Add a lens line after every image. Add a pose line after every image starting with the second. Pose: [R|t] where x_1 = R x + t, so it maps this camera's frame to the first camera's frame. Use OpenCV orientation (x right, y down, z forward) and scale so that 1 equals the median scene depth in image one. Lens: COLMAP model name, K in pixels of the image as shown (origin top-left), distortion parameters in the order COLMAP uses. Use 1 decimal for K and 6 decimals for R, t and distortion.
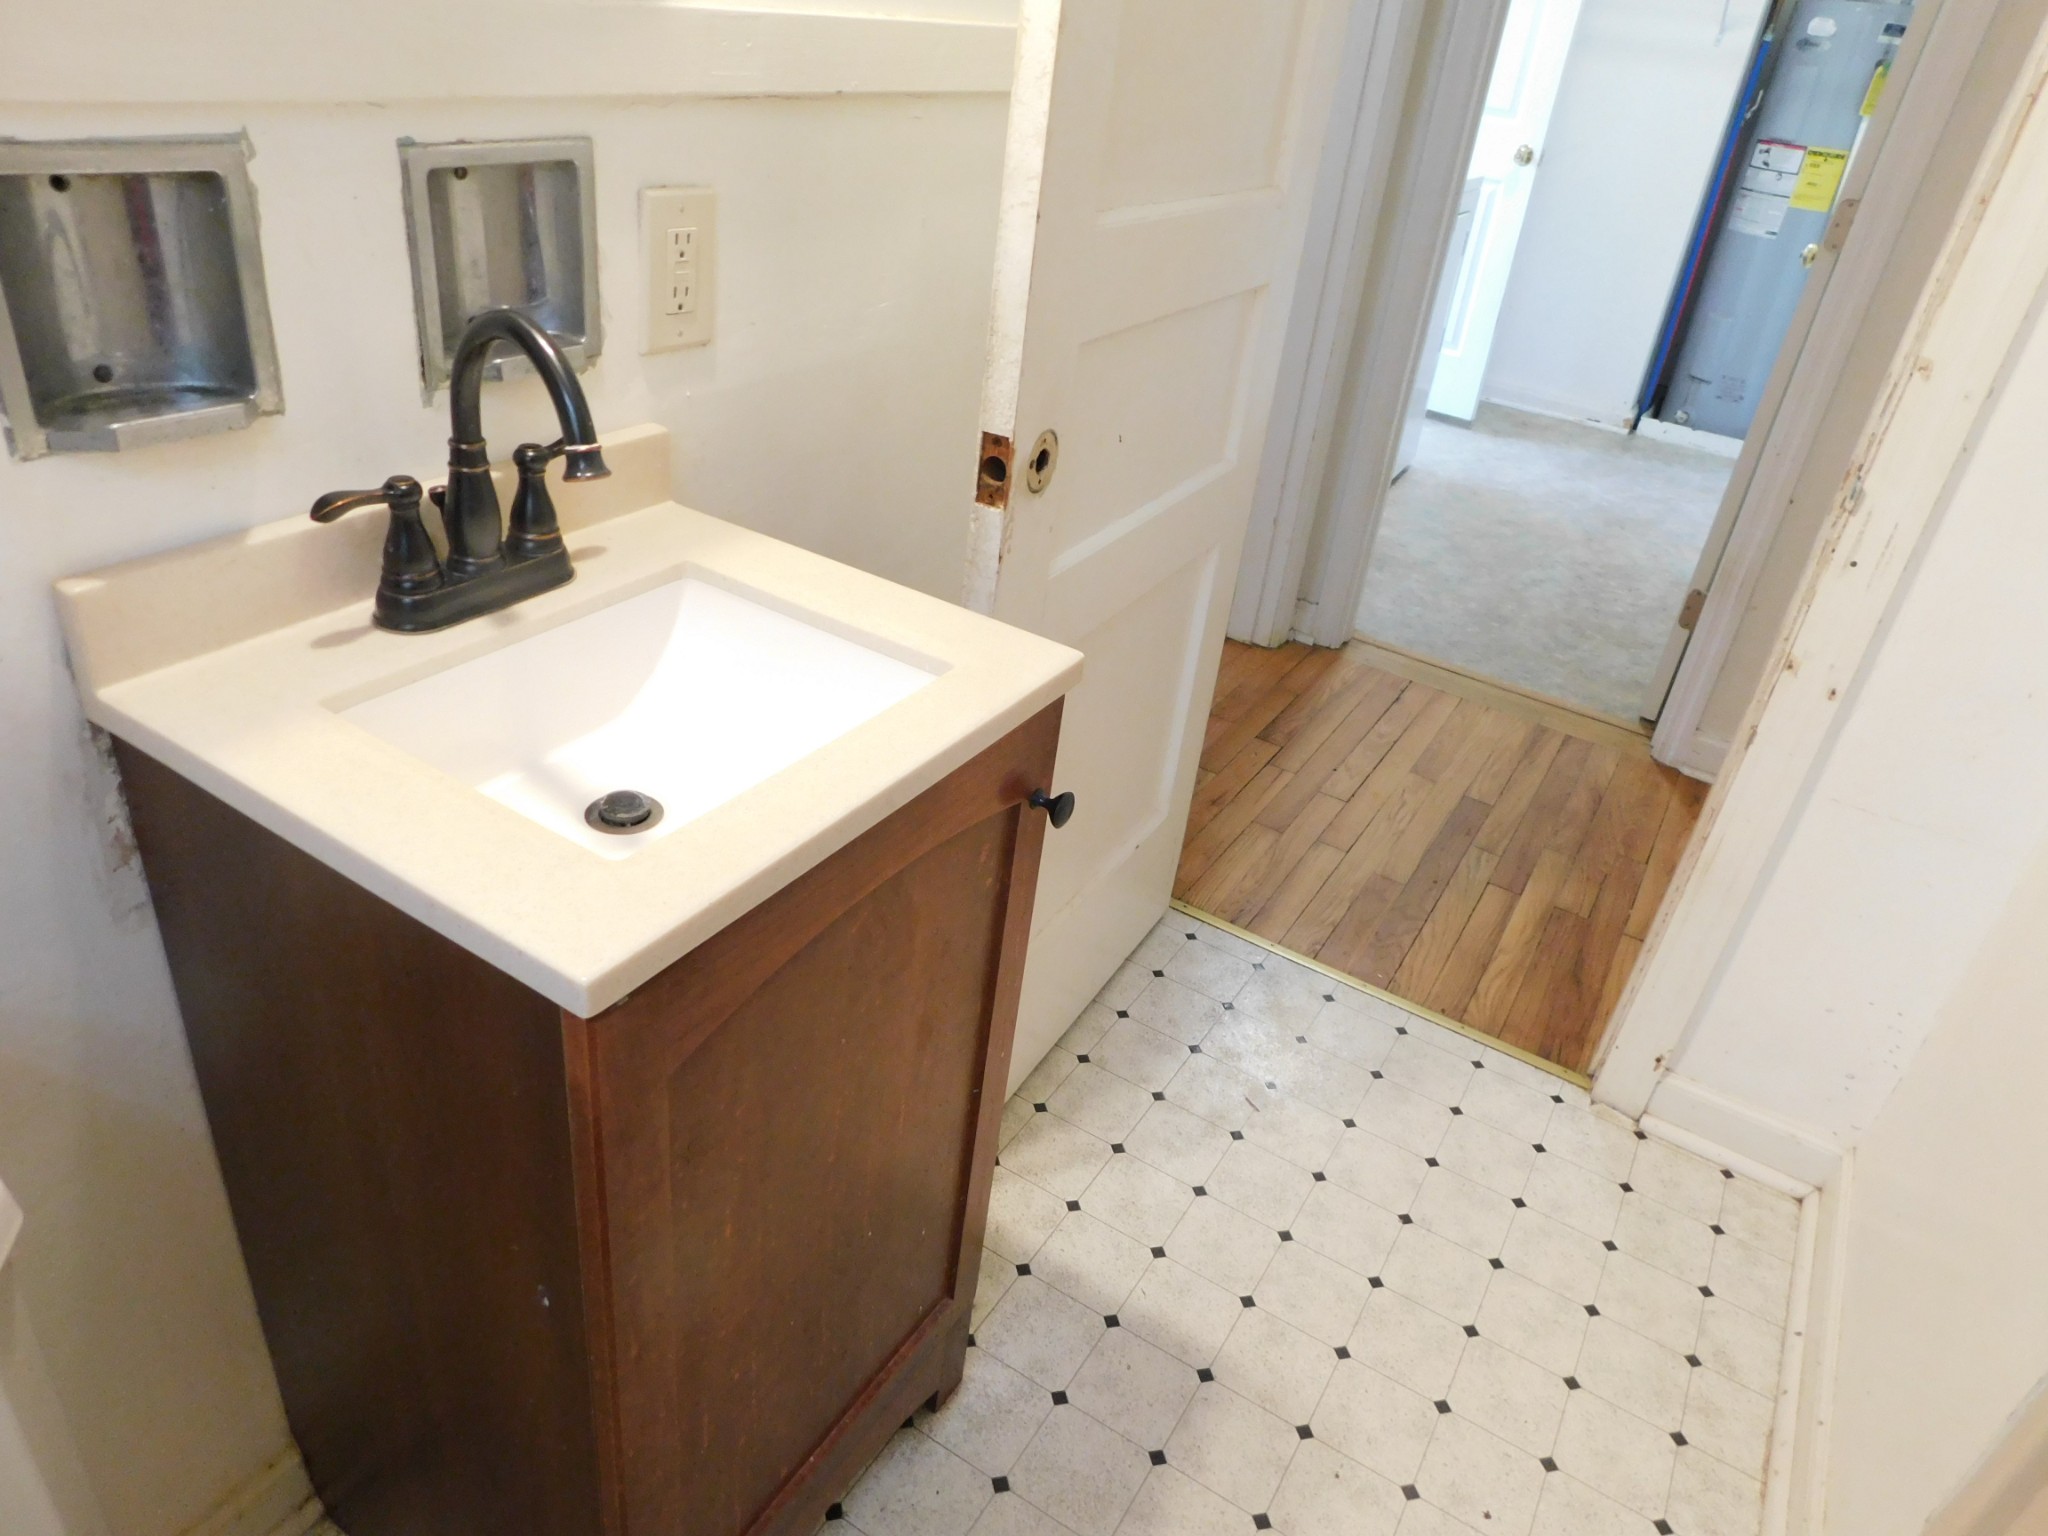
lens RADIAL K [[1352.9, 0, 1024.6], [0, 1352.9, 758.4], [0, 0, 1]] dist [-0.072416, 0.059823]
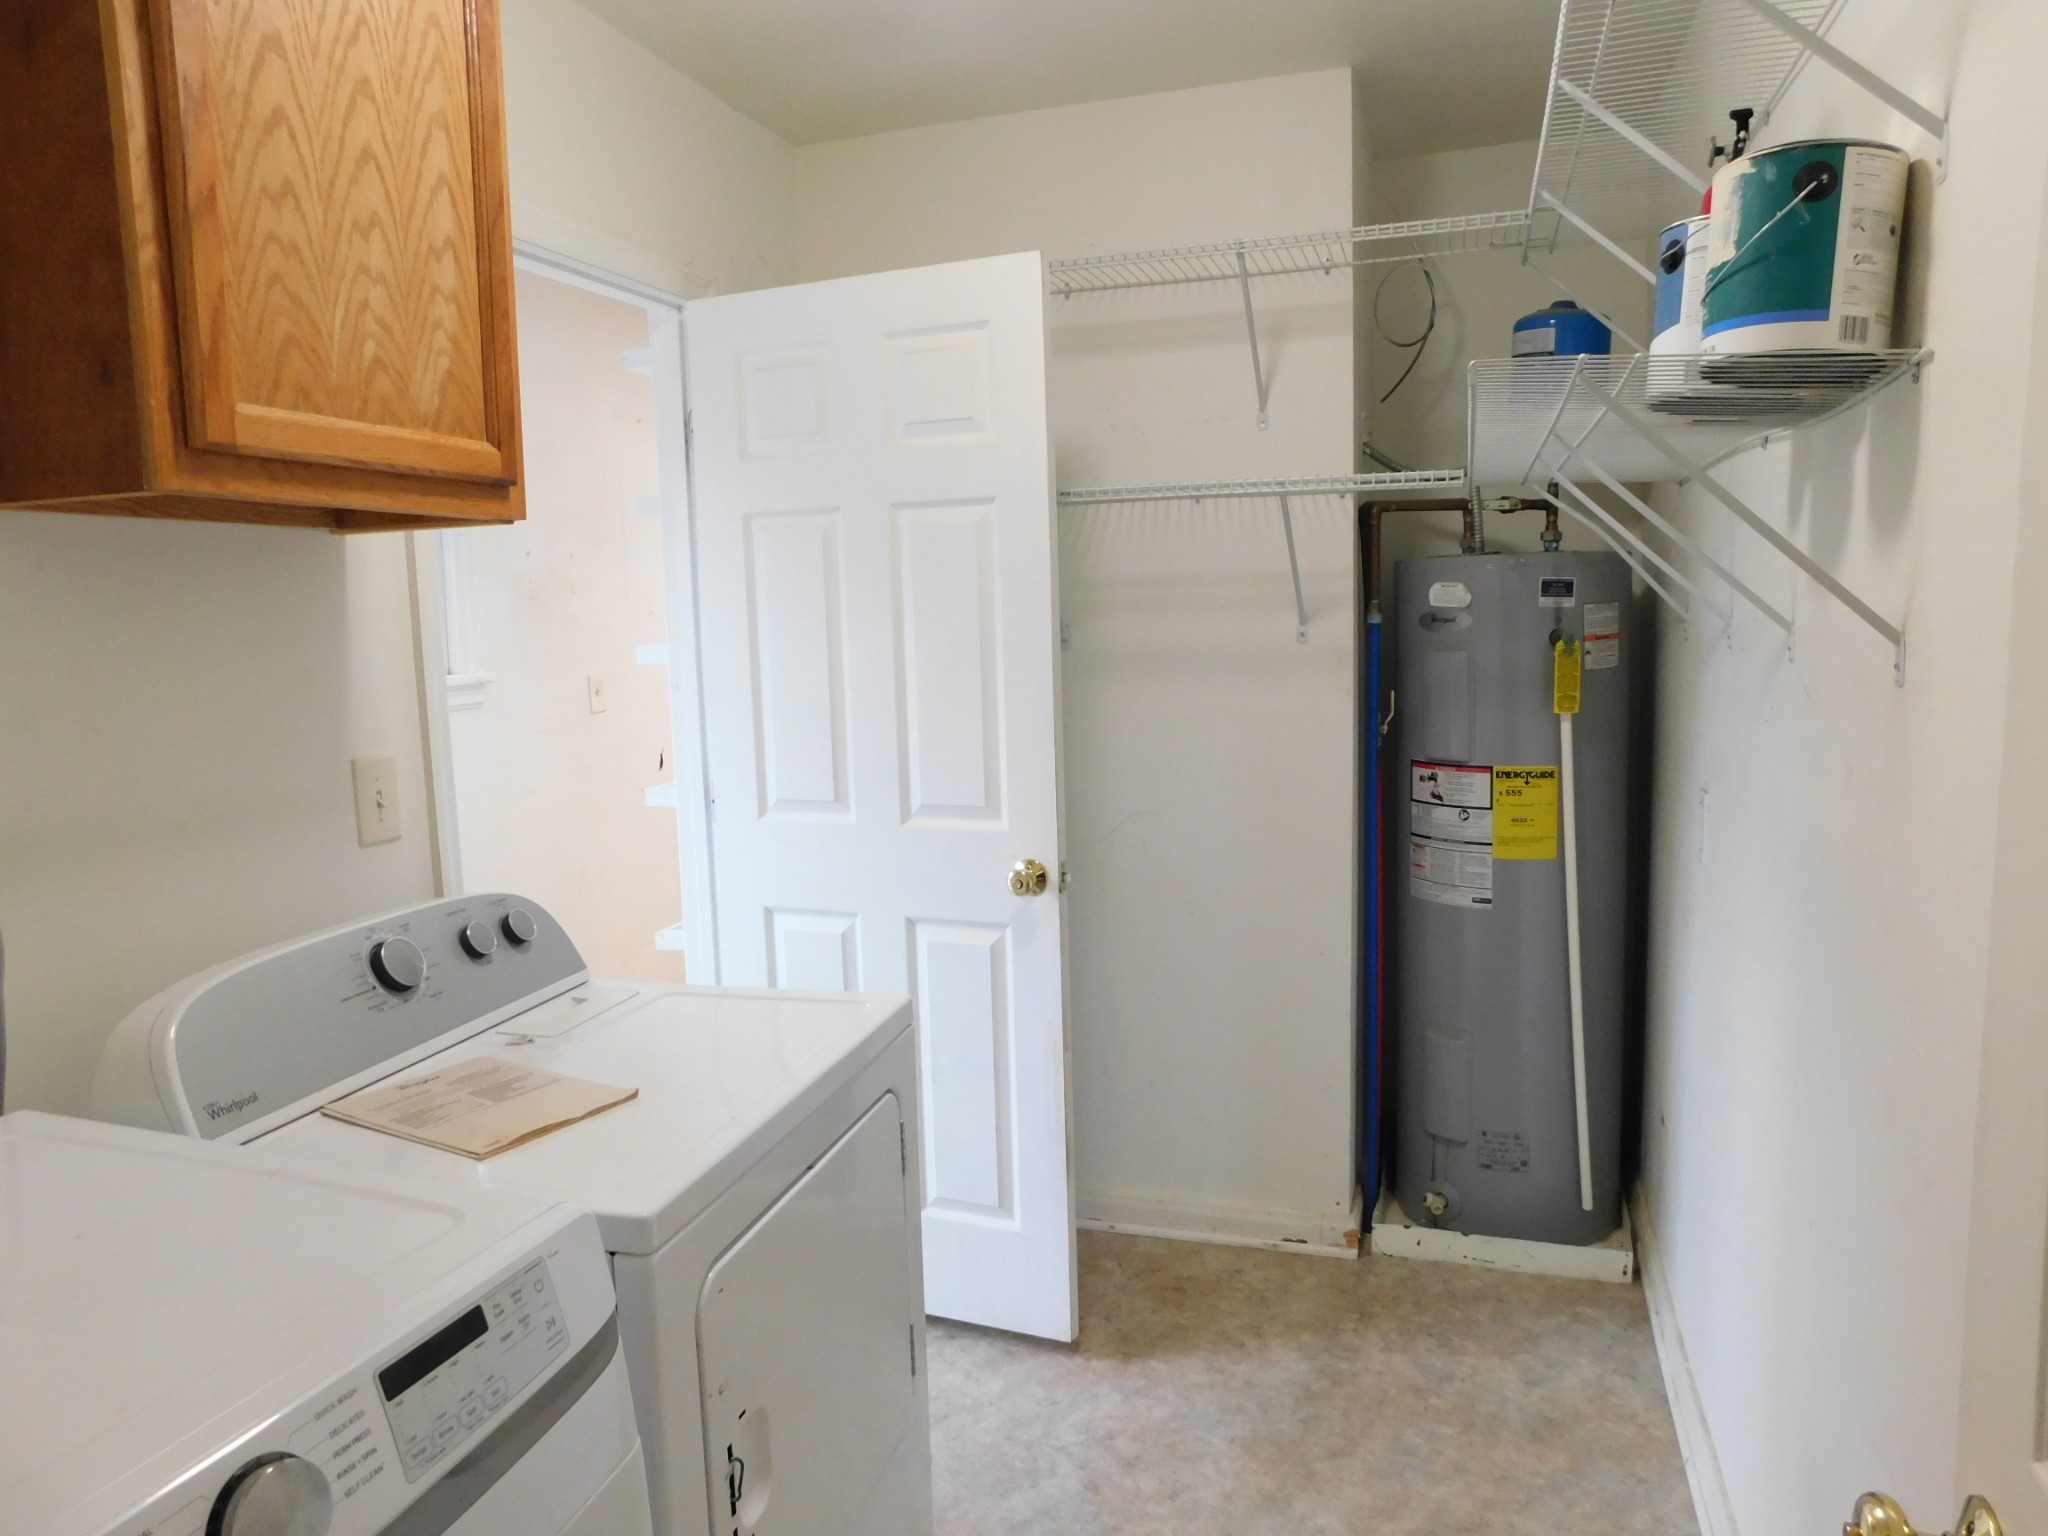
lens RADIAL K [[1352.9, 0, 1024.6], [0, 1352.9, 758.4], [0, 0, 1]] dist [-0.072416, 0.059823]
pose [[0.966482, -0.158731, 0.201784, 0.258193], [0.224448, 0.903982, -0.363924, -0.285124], [-0.124643, 0.397016, 0.909309, 0.460244]]
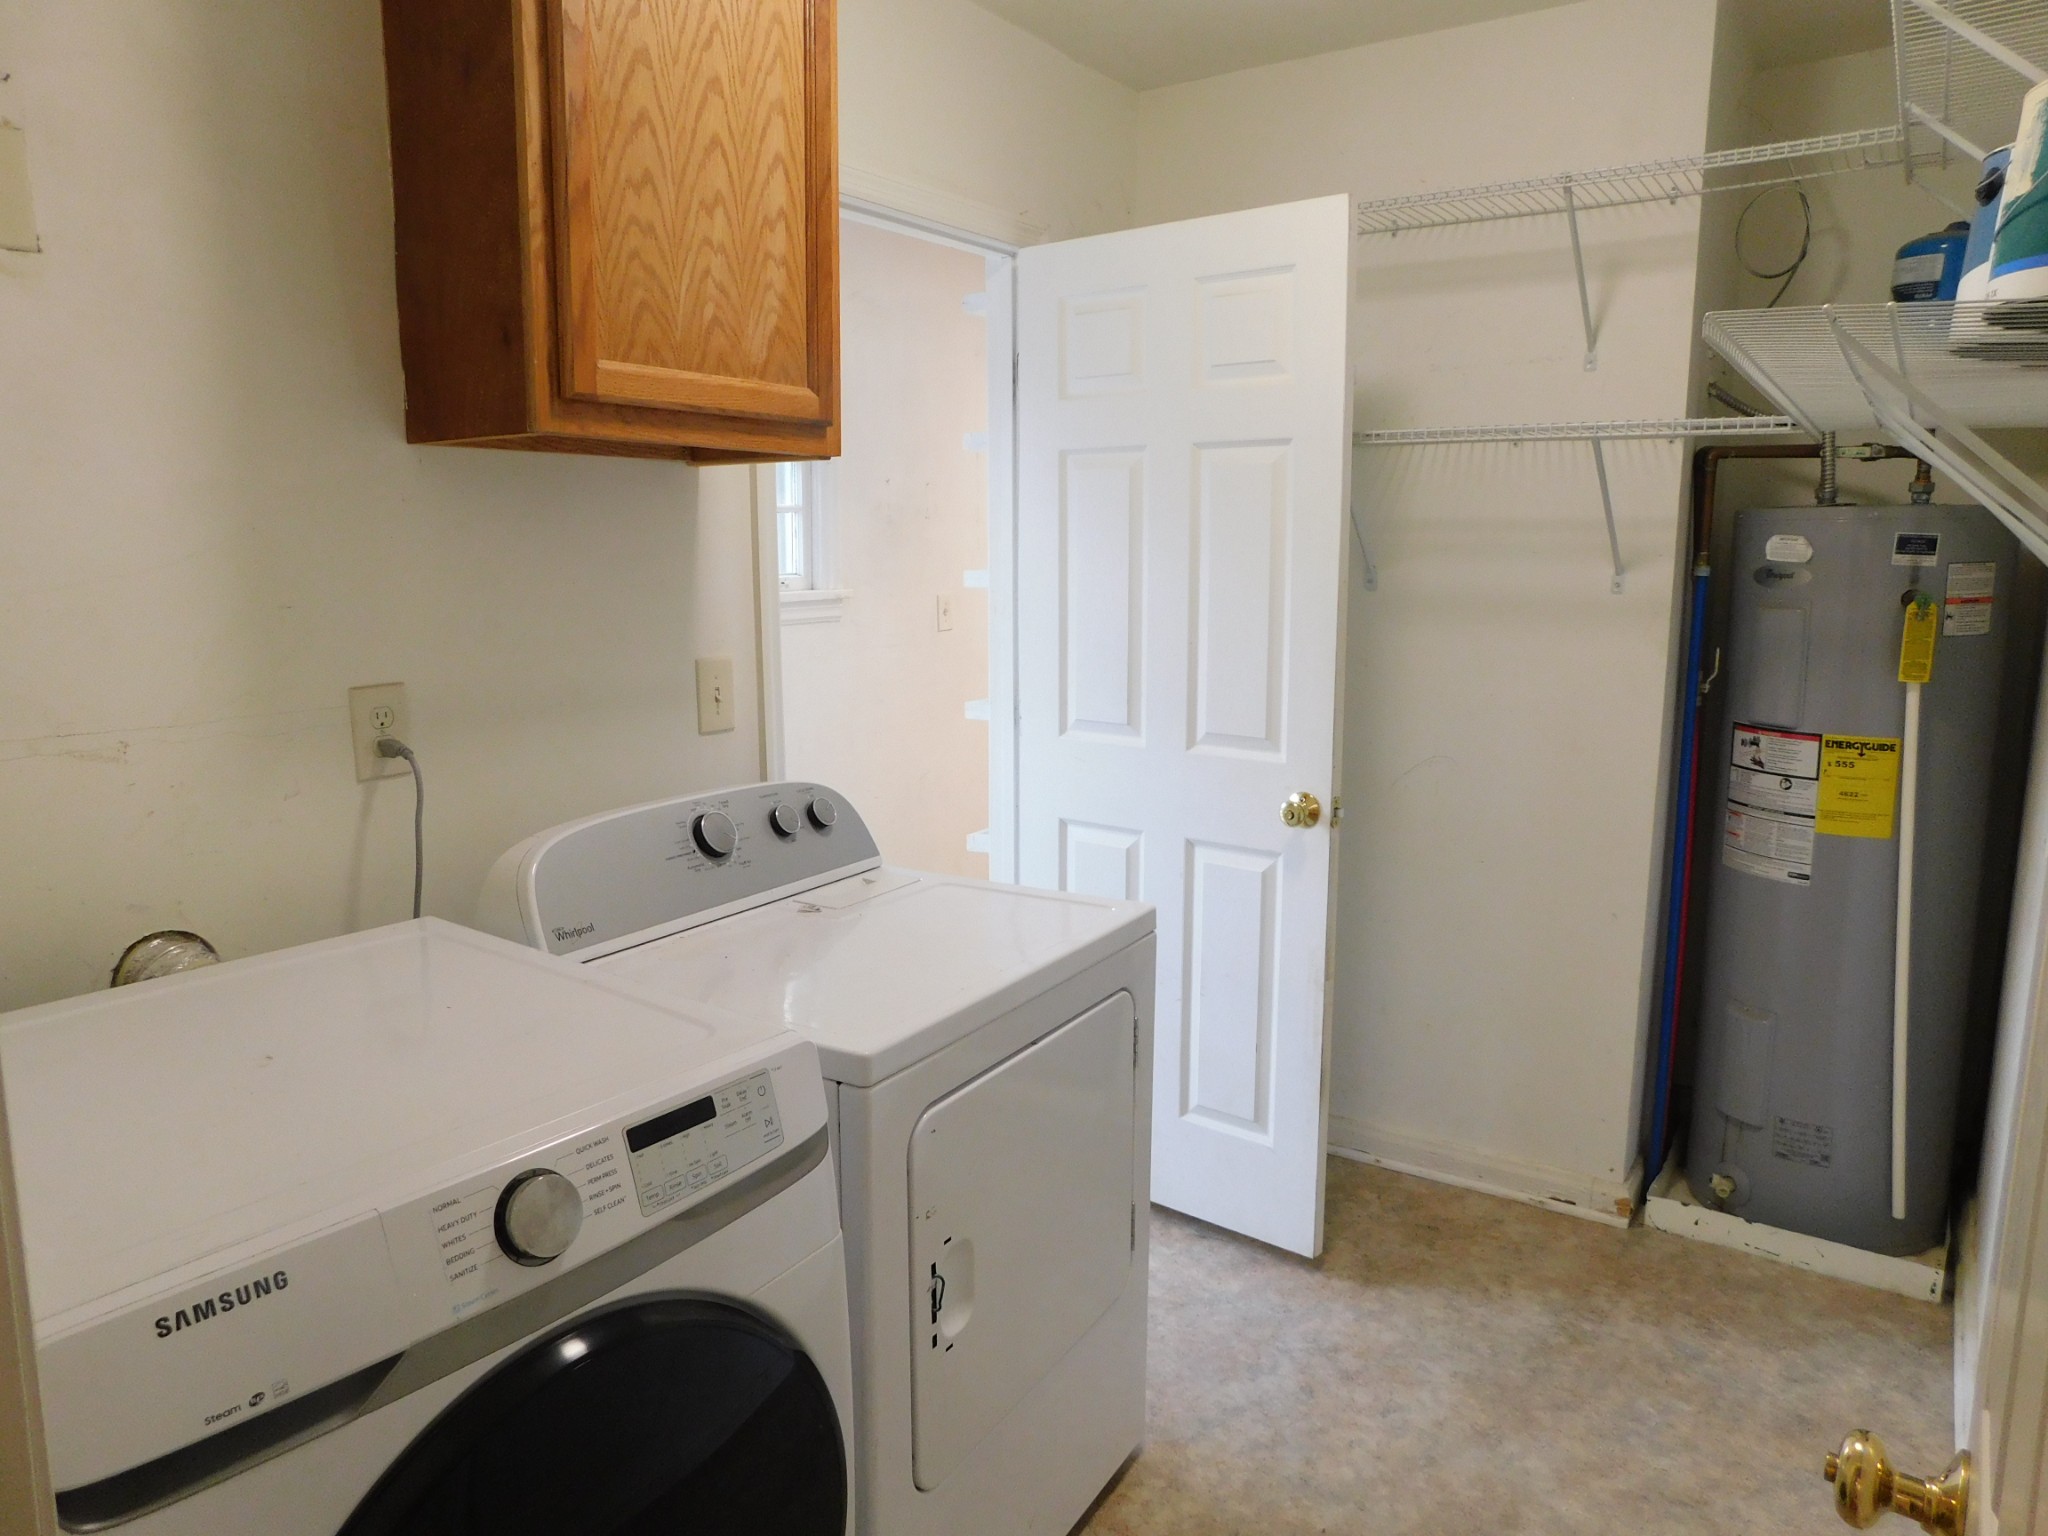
lens RADIAL K [[1352.9, 0, 1024.6], [0, 1352.9, 758.4], [0, 0, 1]] dist [-0.072416, 0.059823]
pose [[0.992473, -0.096689, -0.075163, 0.290399], [0.063714, 0.931793, -0.357354, -0.266876], [0.104589, 0.349875, 0.930940, 0.432916]]
